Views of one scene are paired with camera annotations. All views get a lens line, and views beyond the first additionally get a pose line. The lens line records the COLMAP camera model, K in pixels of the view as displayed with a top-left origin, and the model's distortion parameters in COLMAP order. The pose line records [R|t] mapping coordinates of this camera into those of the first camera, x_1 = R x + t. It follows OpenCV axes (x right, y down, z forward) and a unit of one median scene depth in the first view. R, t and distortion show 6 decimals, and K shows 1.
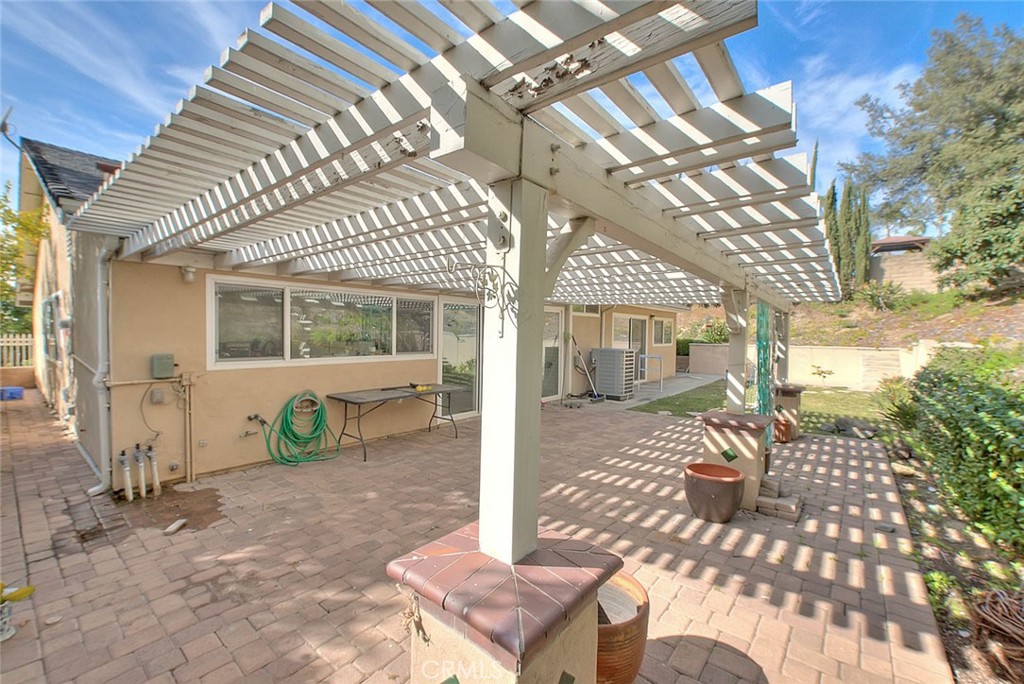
lens RADIAL K [[424.7, 0, 512.0], [0, 424.7, 342.0], [0, 0, 1]] dist [-0.002365, -0.000482]
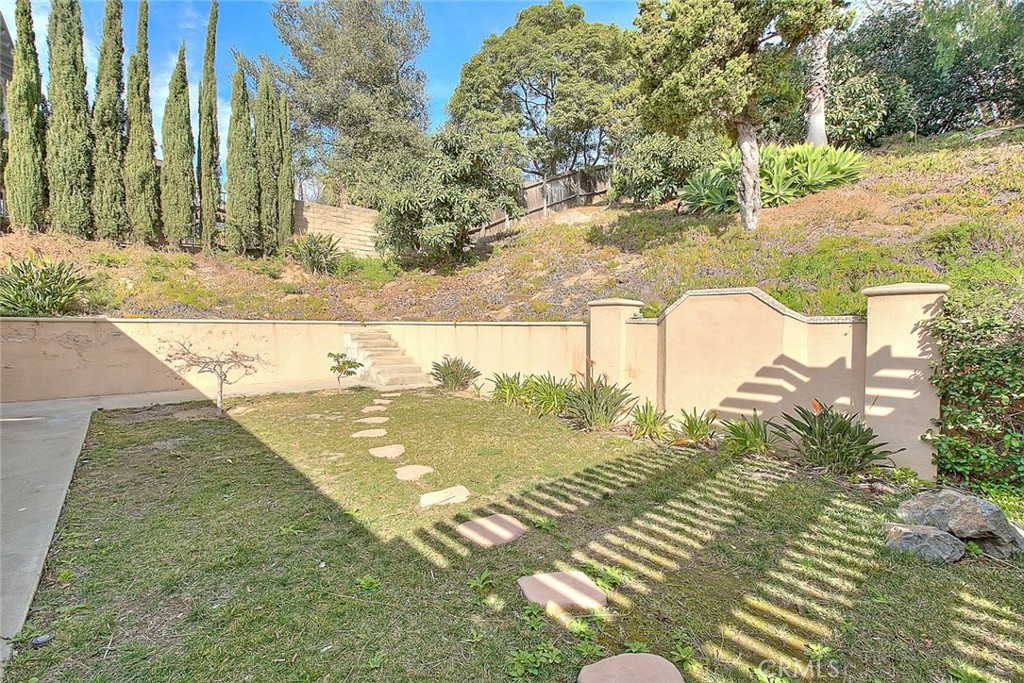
lens RADIAL K [[433.1, 0, 507.6], [0, 433.1, 340.6], [0, 0, 1]] dist [-0.001042, -0.000933]
pose [[0.157445, -0.042515, 0.986612, 0.616248], [0.014772, 0.999062, 0.040694, 0.058109], [-0.987417, 0.008167, 0.157925, 1.953897]]
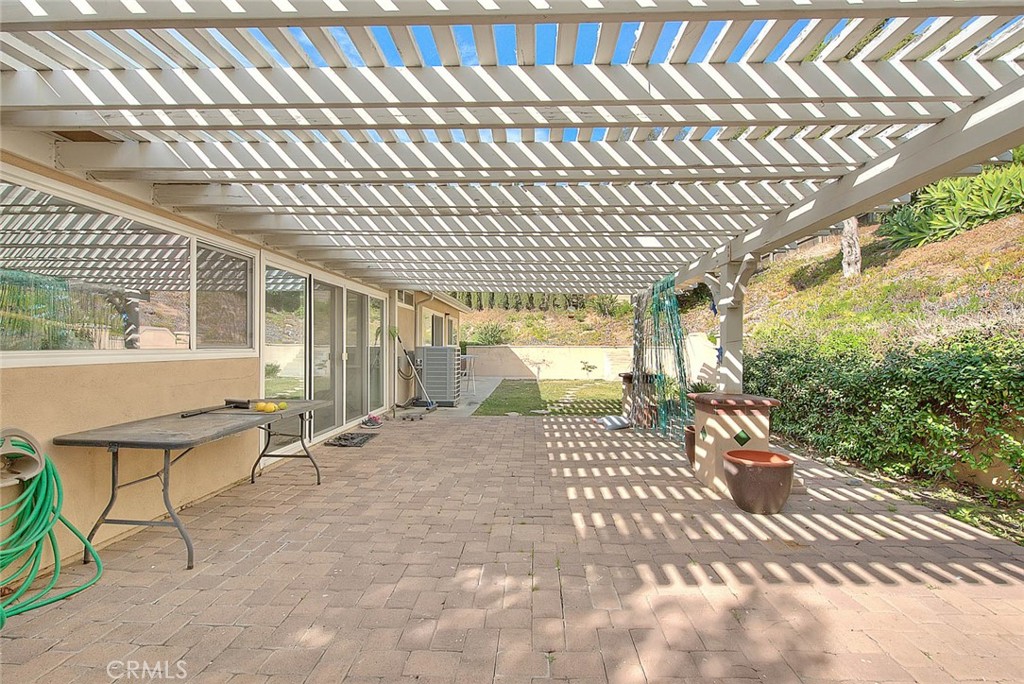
lens RADIAL K [[446.2, 0, 515.0], [0, 446.2, 345.6], [0, 0, 1]] dist [0.000214, -0.000711]
pose [[0.800298, -0.011084, 0.599500, -0.395023], [0.020074, 0.999764, -0.008313, 0.053623], [-0.599267, 0.018688, 0.800331, 0.437544]]
